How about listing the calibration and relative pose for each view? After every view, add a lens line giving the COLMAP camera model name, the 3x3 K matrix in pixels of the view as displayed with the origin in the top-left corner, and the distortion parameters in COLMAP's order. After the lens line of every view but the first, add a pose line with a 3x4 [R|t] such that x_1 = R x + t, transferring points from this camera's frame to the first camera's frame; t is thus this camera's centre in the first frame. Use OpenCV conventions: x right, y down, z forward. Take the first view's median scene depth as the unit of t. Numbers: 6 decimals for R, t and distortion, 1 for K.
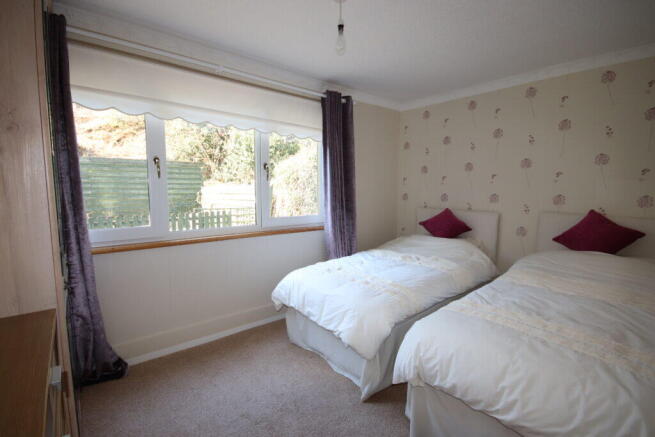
lens RADIAL K [[303.3, 0, 329.7], [0, 303.3, 216.4], [0, 0, 1]] dist [-0.004931, -0.001063]
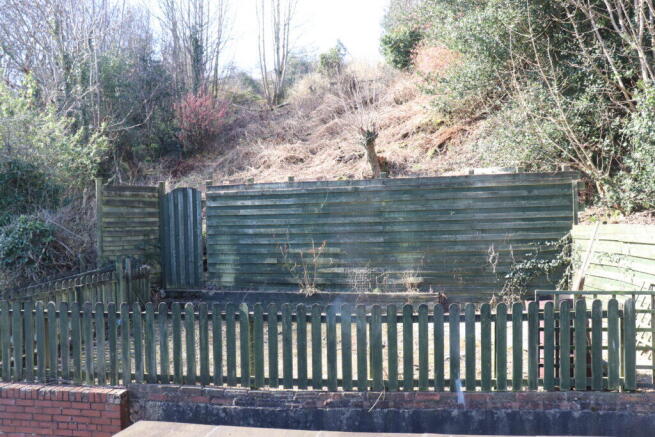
lens RADIAL K [[566.2, 0, 328.7], [0, 566.2, 218.4], [0, 0, 1]] dist [-0.068605, 0.022127]
pose [[0.668071, -0.028550, -0.743550, -0.043077], [-0.037195, 0.996733, -0.071691, -0.032350], [0.743167, 0.075551, 0.664827, 0.167650]]
